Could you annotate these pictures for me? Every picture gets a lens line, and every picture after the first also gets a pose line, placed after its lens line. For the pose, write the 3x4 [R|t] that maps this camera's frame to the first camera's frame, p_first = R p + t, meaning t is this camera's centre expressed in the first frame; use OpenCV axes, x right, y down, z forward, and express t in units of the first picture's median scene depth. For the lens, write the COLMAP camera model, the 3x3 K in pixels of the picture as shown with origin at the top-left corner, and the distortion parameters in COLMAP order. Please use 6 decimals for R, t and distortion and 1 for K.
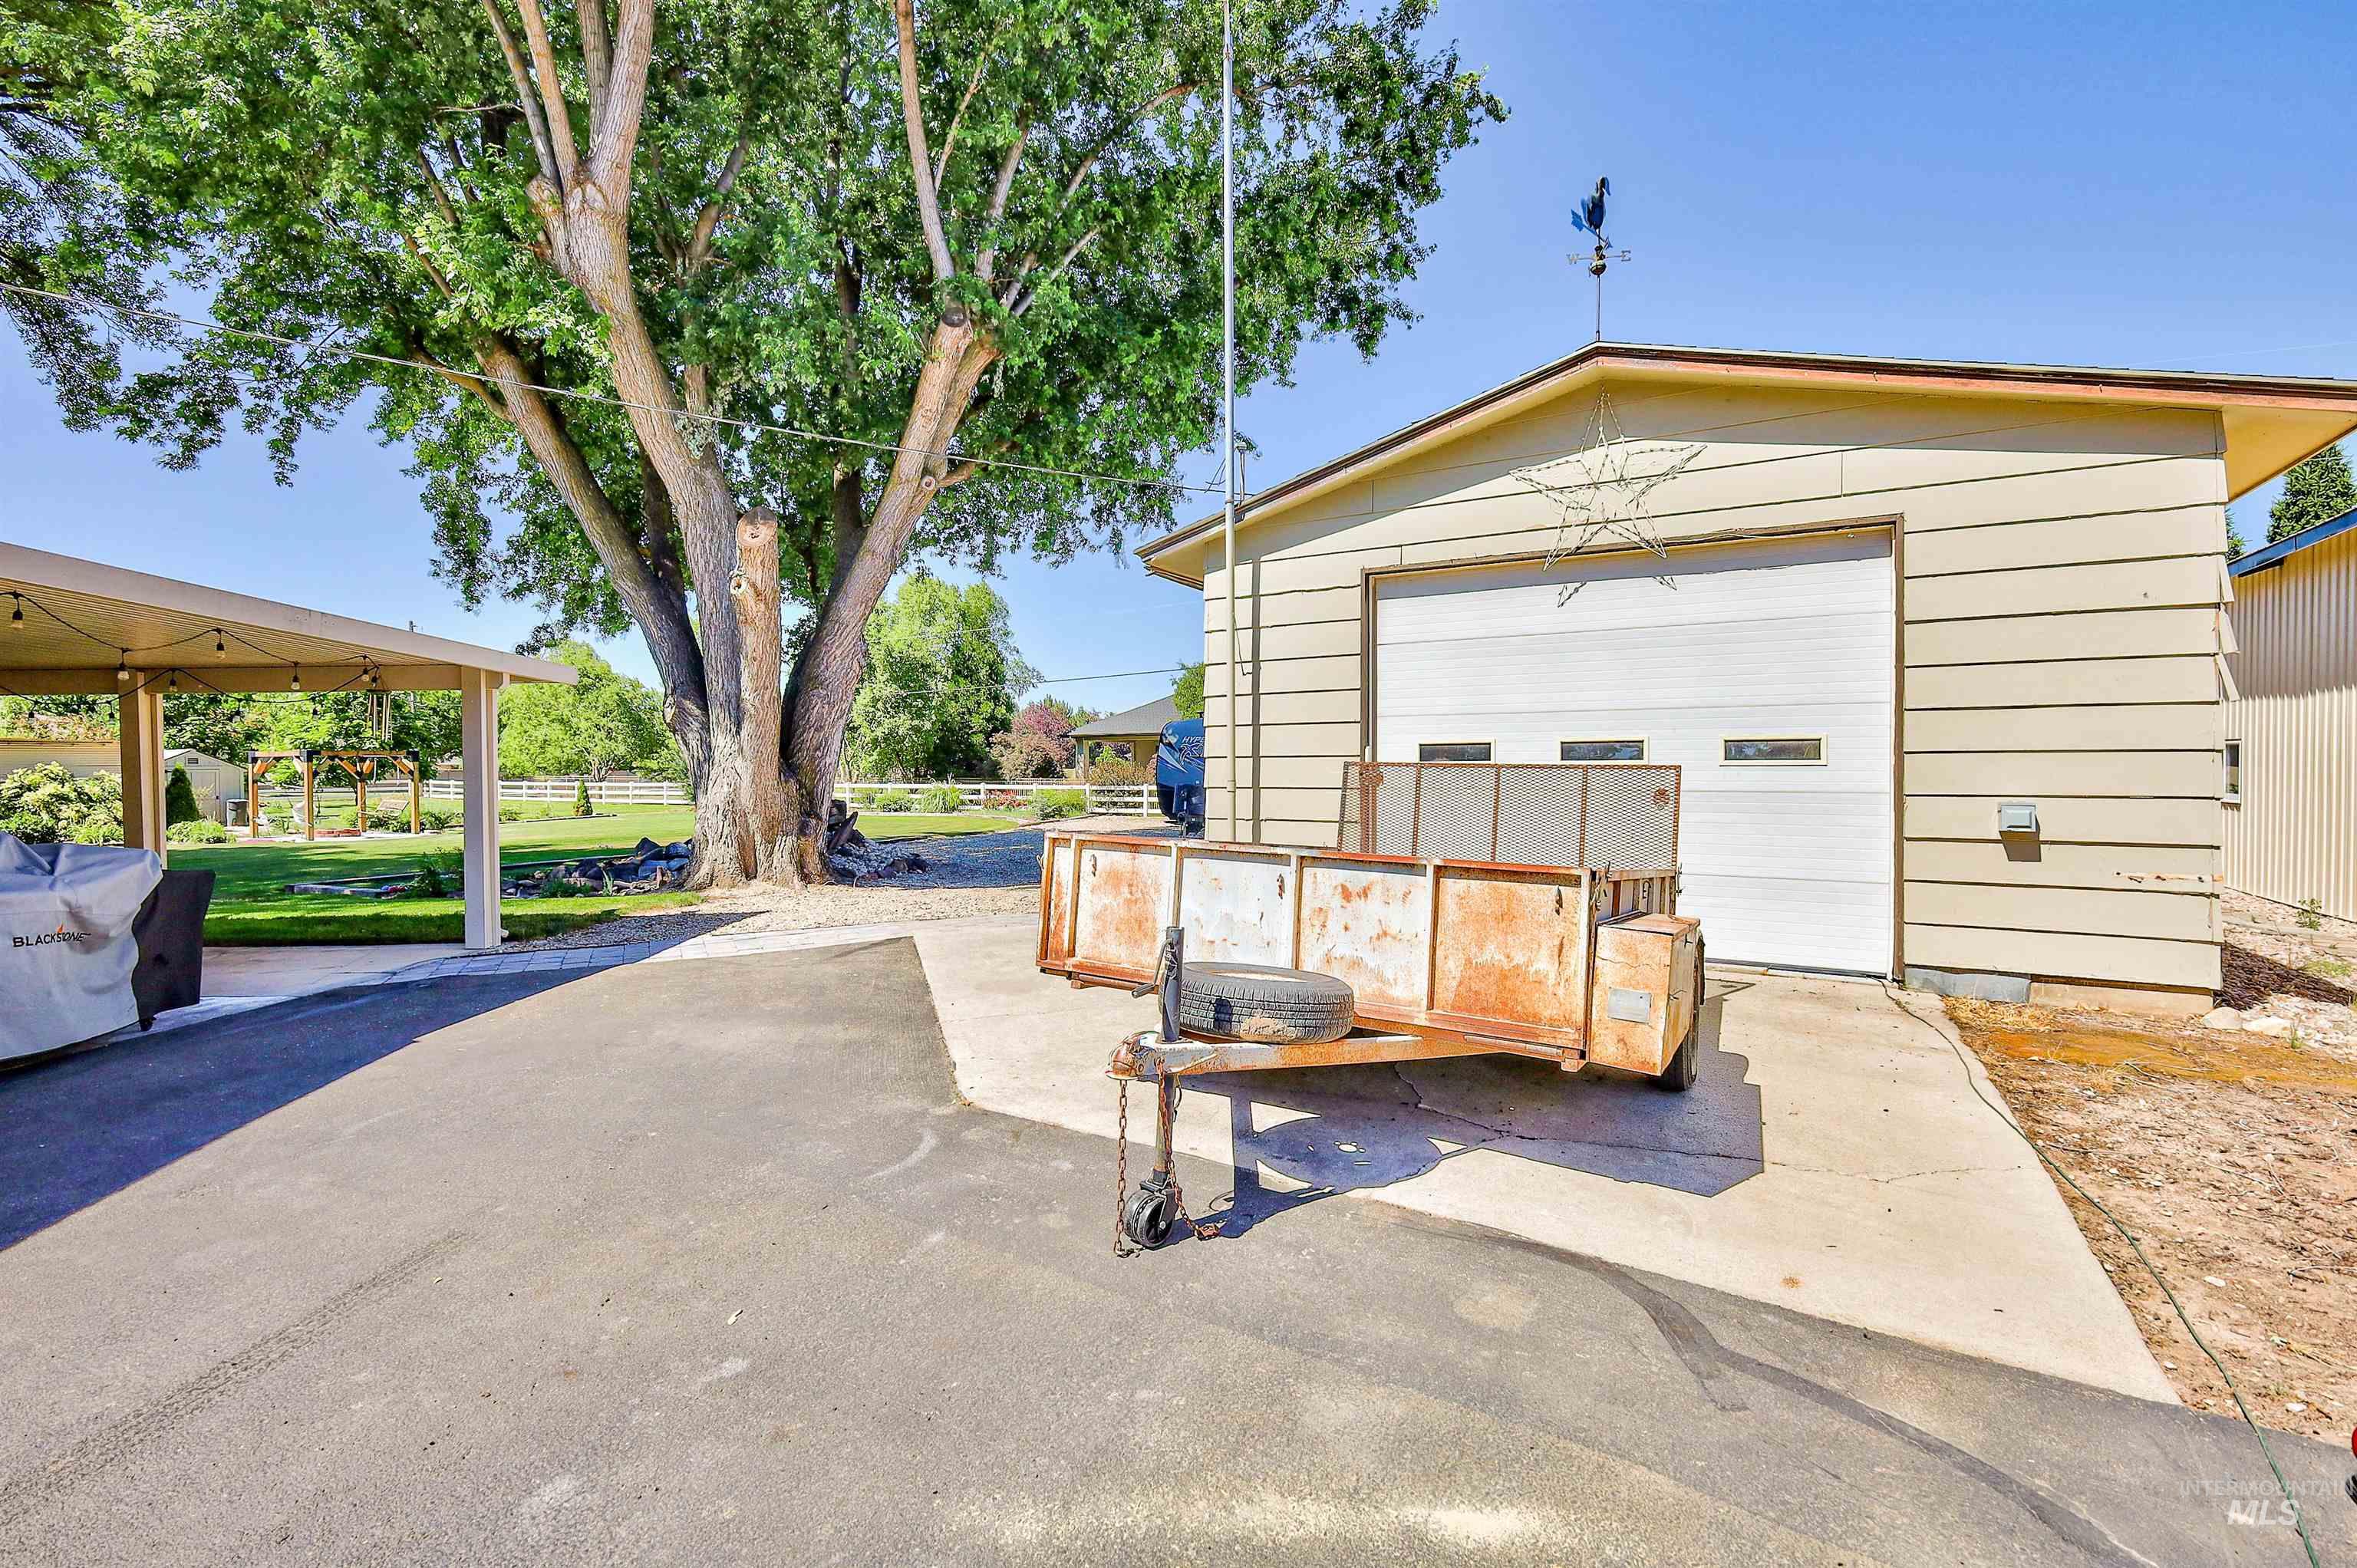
lens RADIAL K [[1085.1, 0, 1223.5], [0, 1085.1, 783.8], [0, 0, 1]] dist [-0.001411, -0.000493]
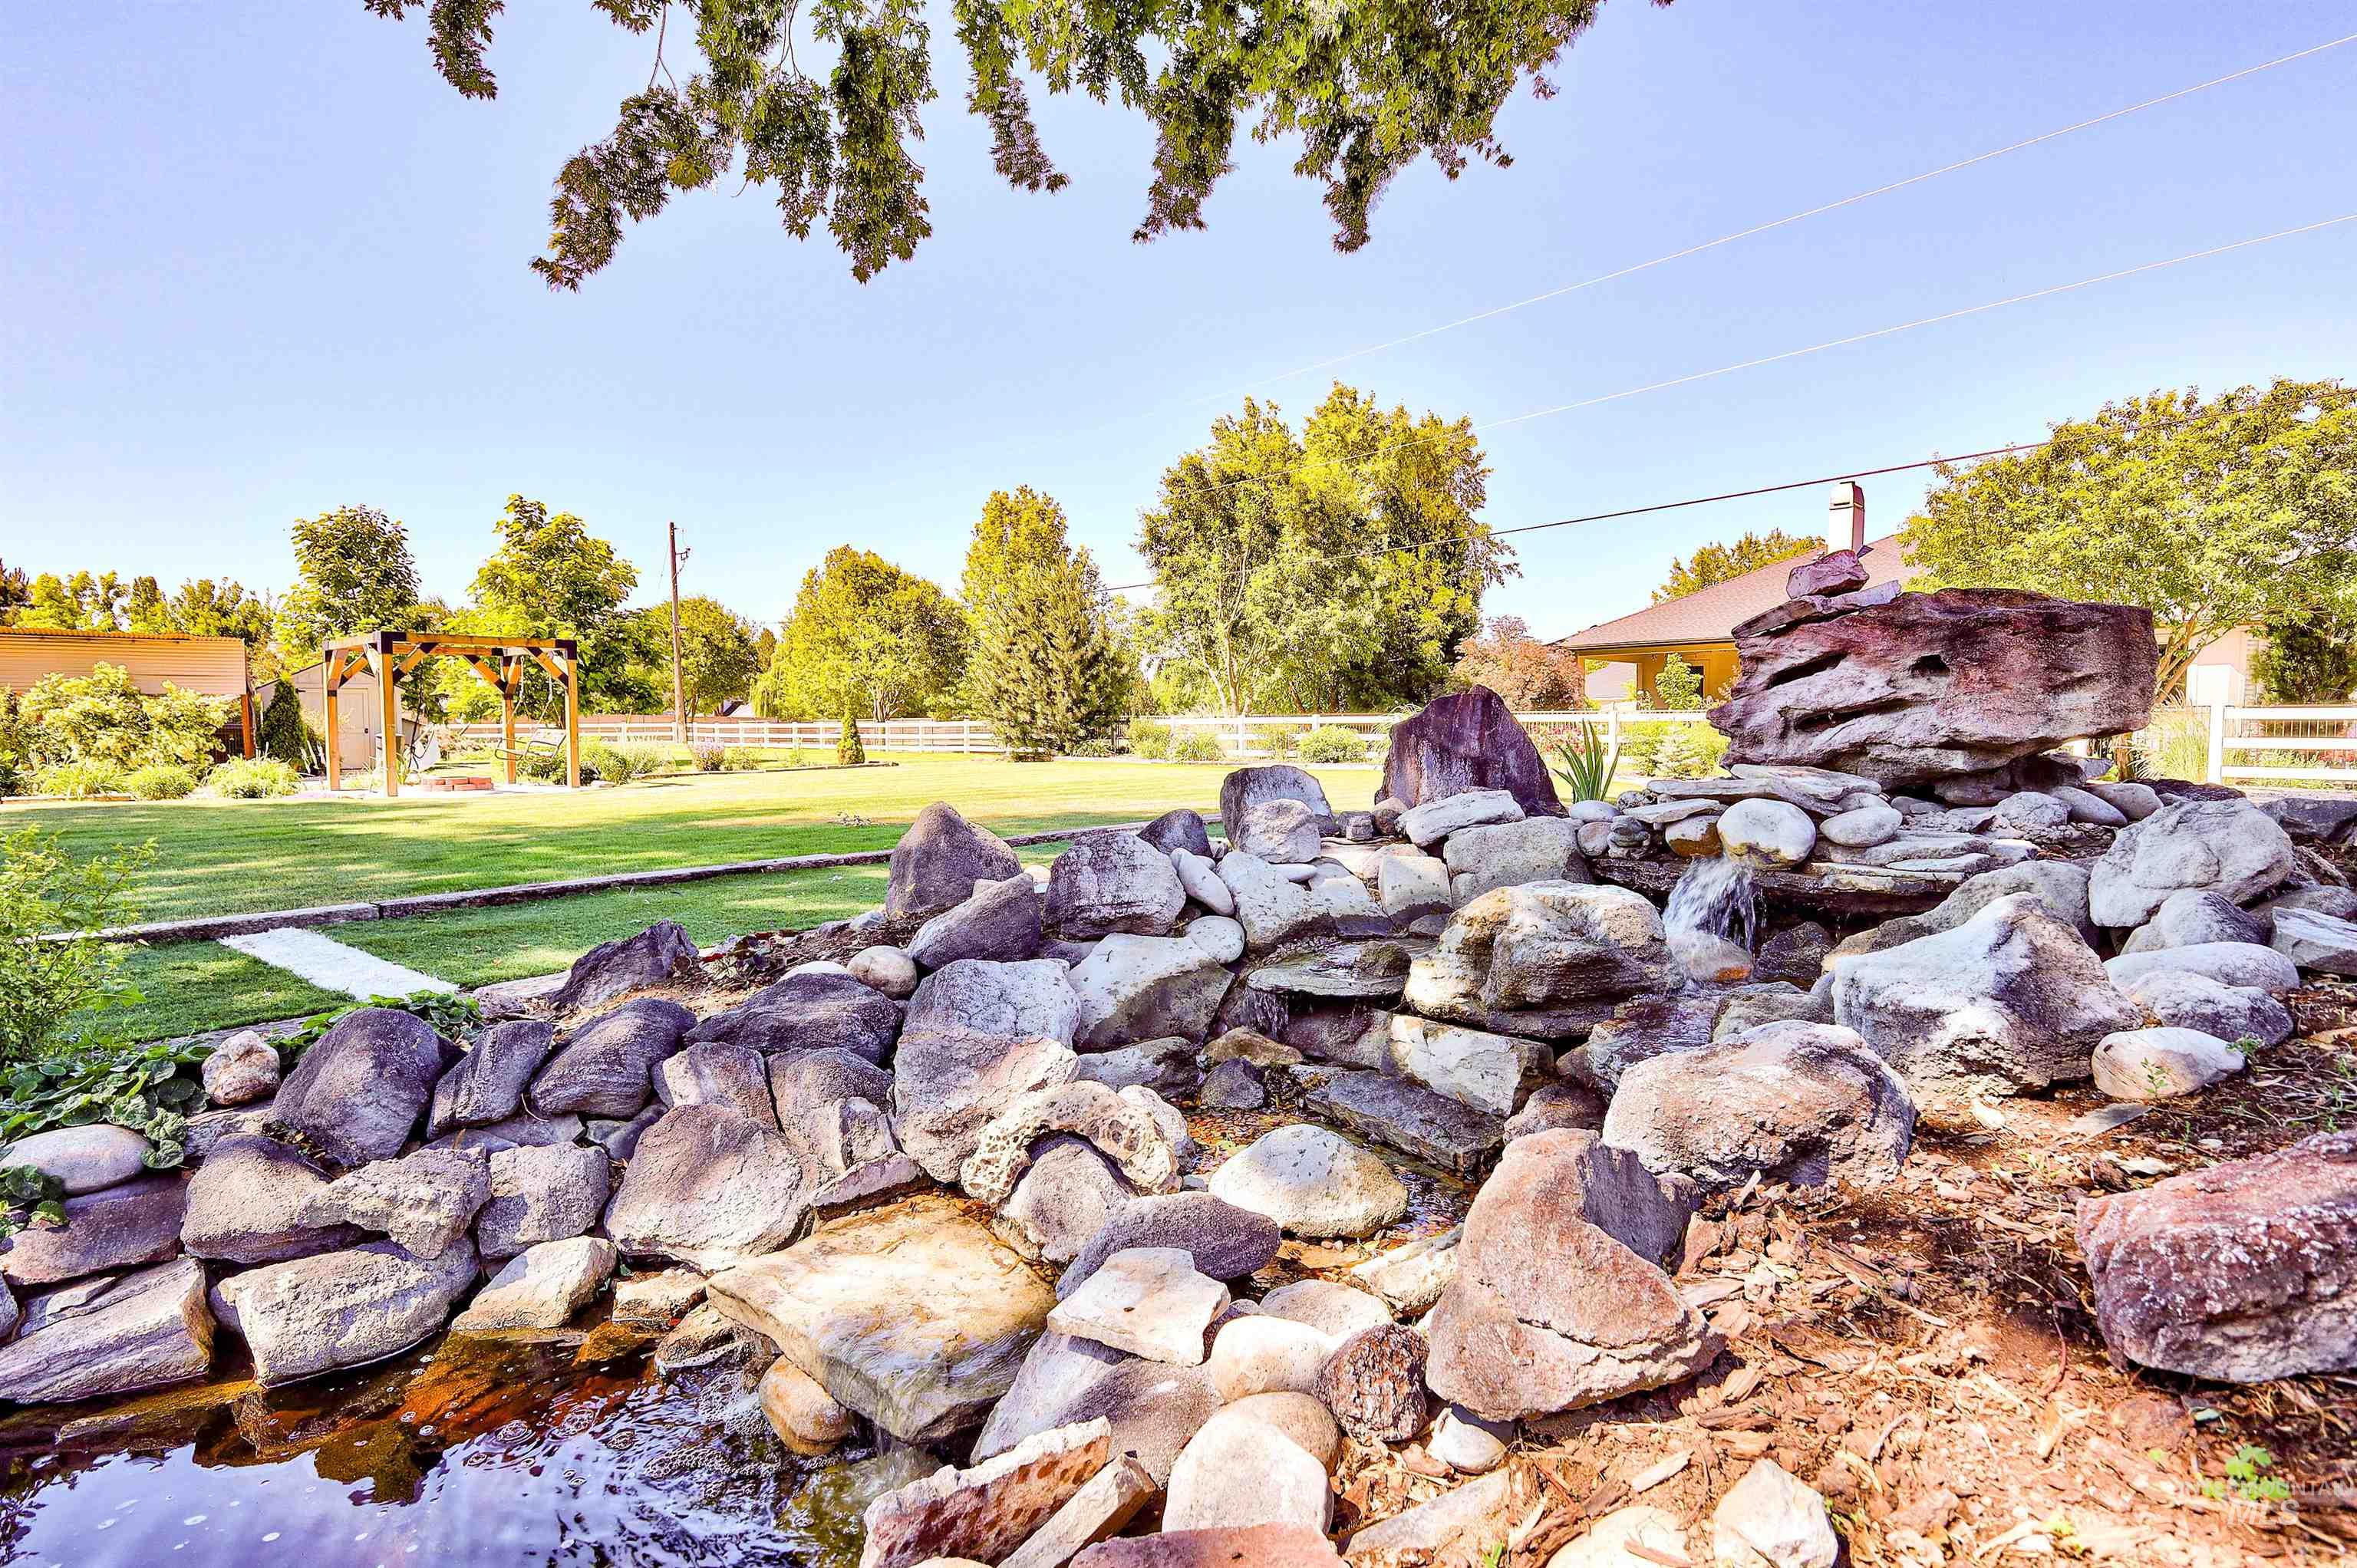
lens RADIAL K [[1181.9, 0, 1216.1], [0, 1181.9, 746.9], [0, 0, 1]] dist [0.000761, 0.001183]
pose [[0.966448, 0.004863, -0.256817, -0.225043], [-0.005219, 0.999986, -0.000707, 0.020442], [0.256810, 0.002023, 0.966460, 0.422198]]
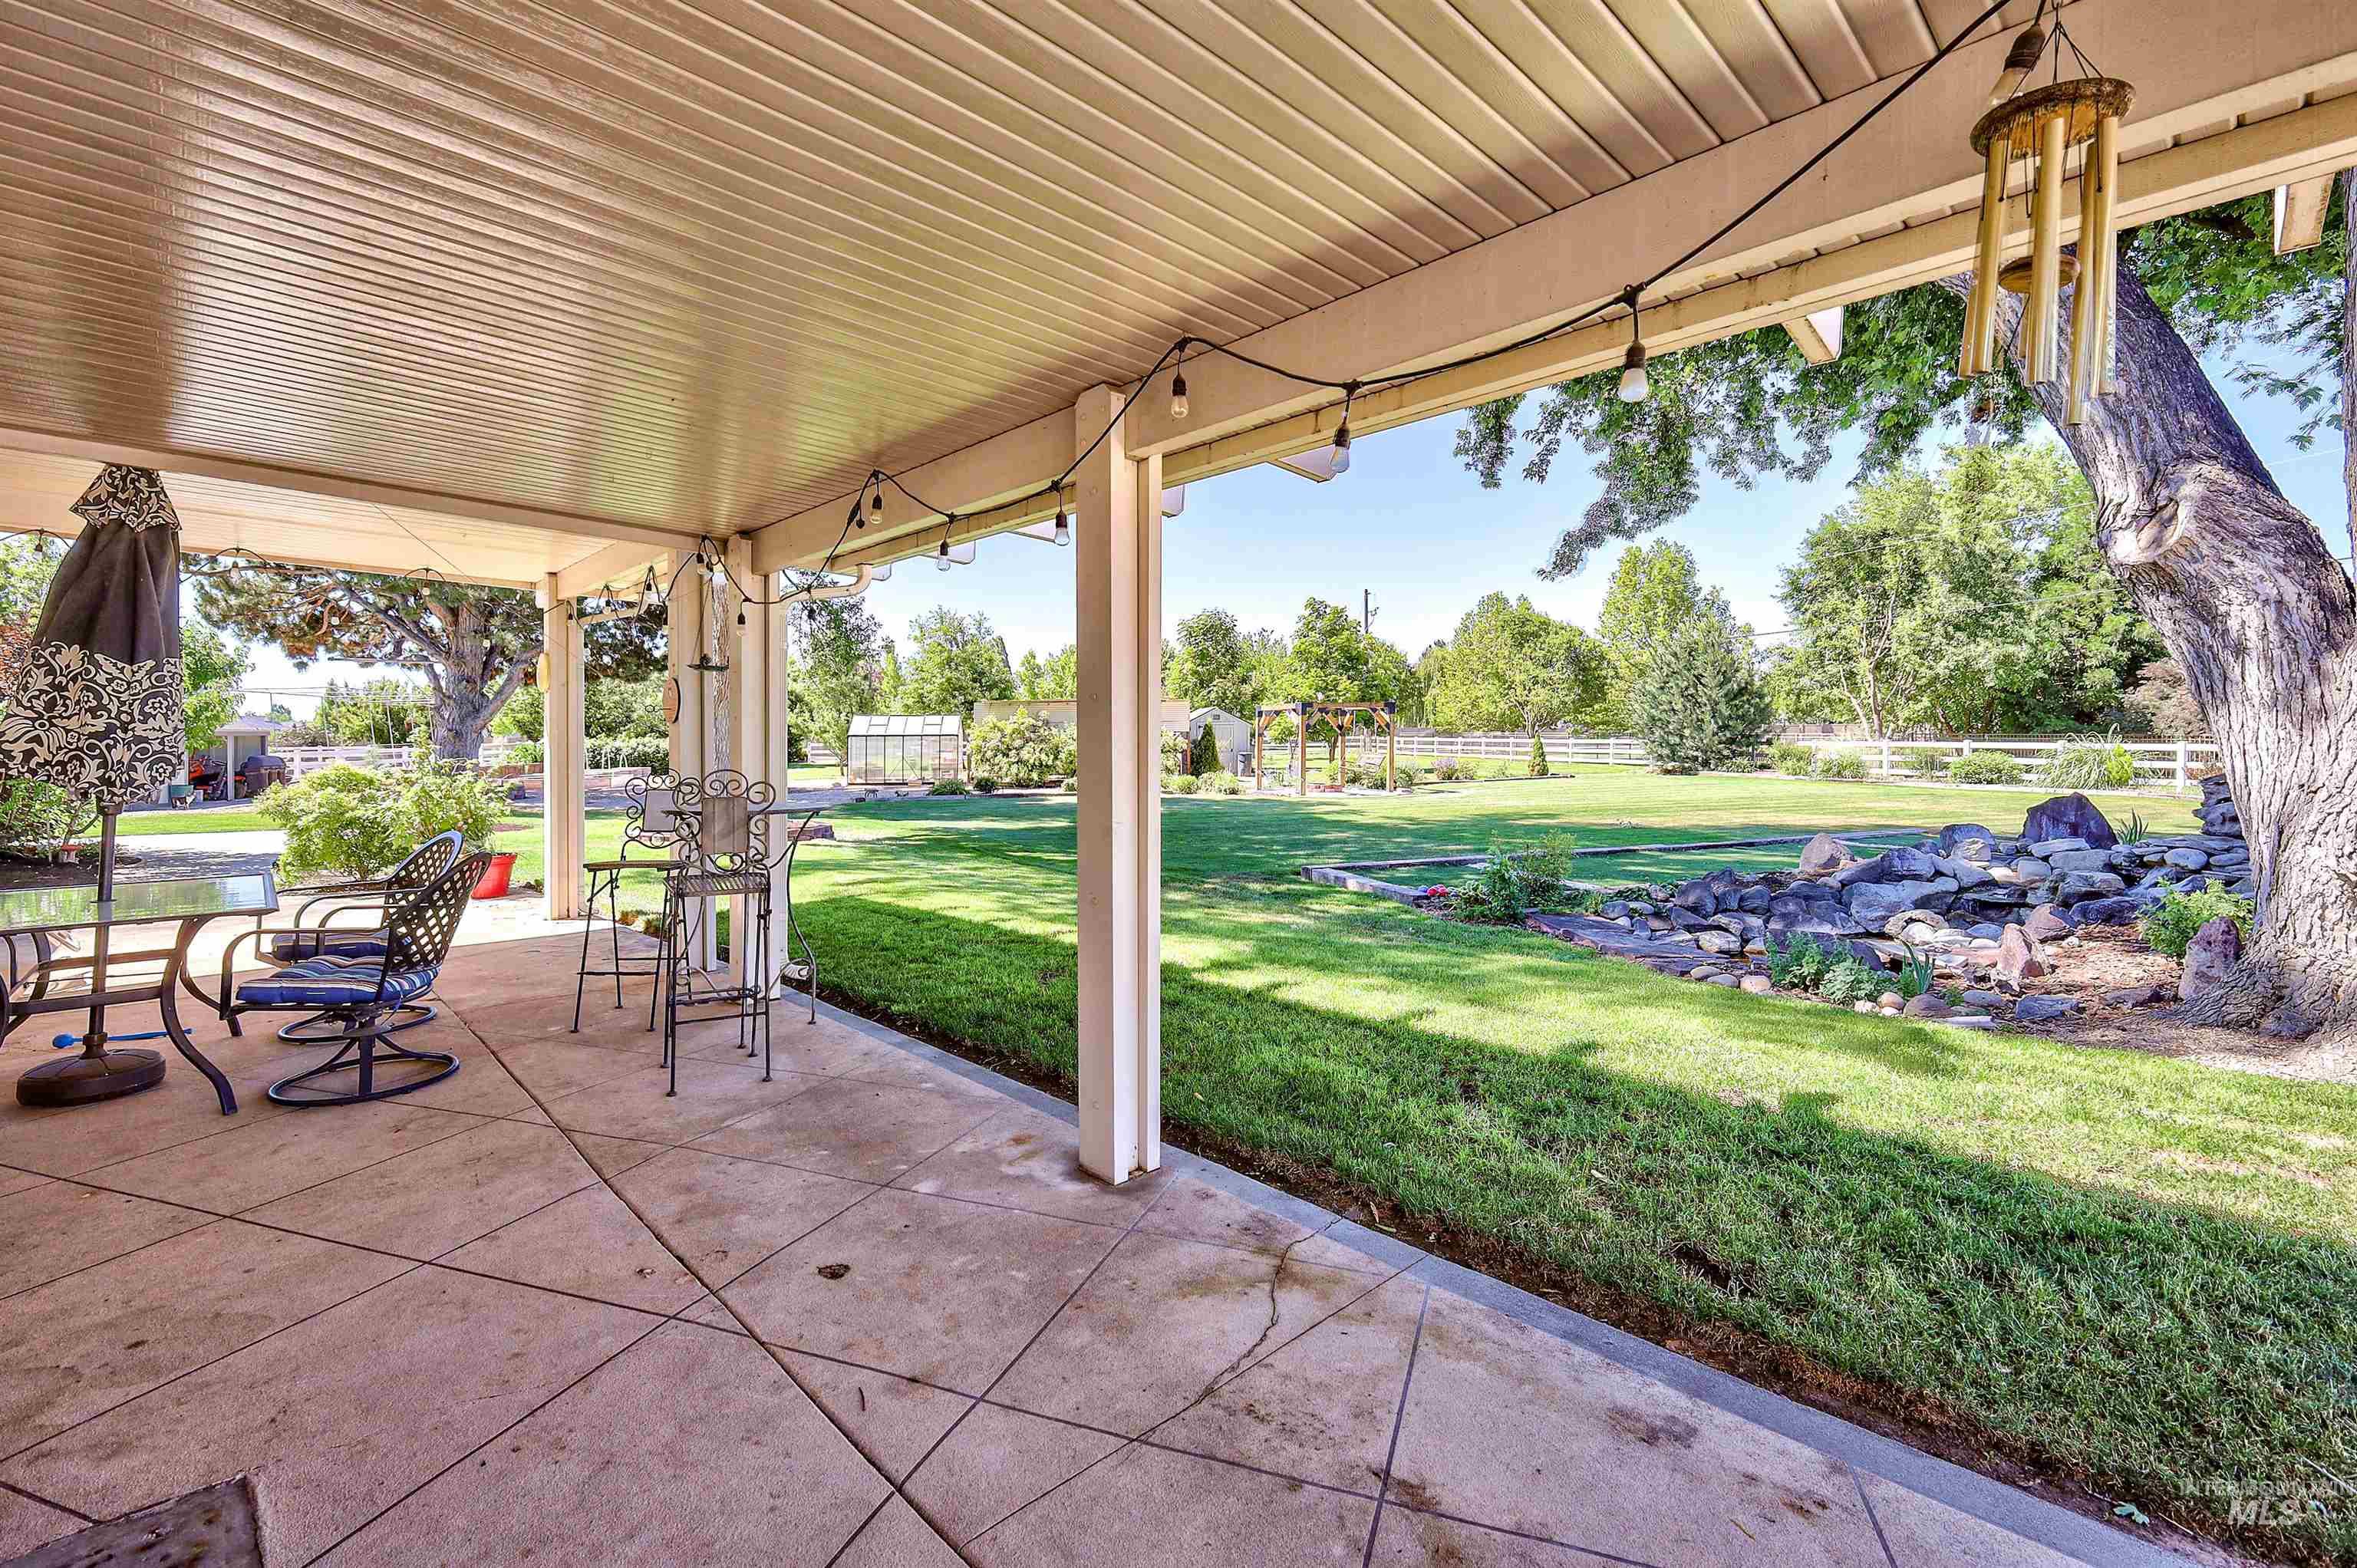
lens RADIAL K [[1048.2, 0, 1137.2], [0, 1048.2, 766.9], [0, 0, 1]] dist [0.001231, 0.000555]
pose [[0.668561, 0.024113, -0.743266, -0.193584], [-0.007385, 0.999640, 0.025787, 0.002970], [0.743620, -0.011751, 0.668499, 0.207495]]
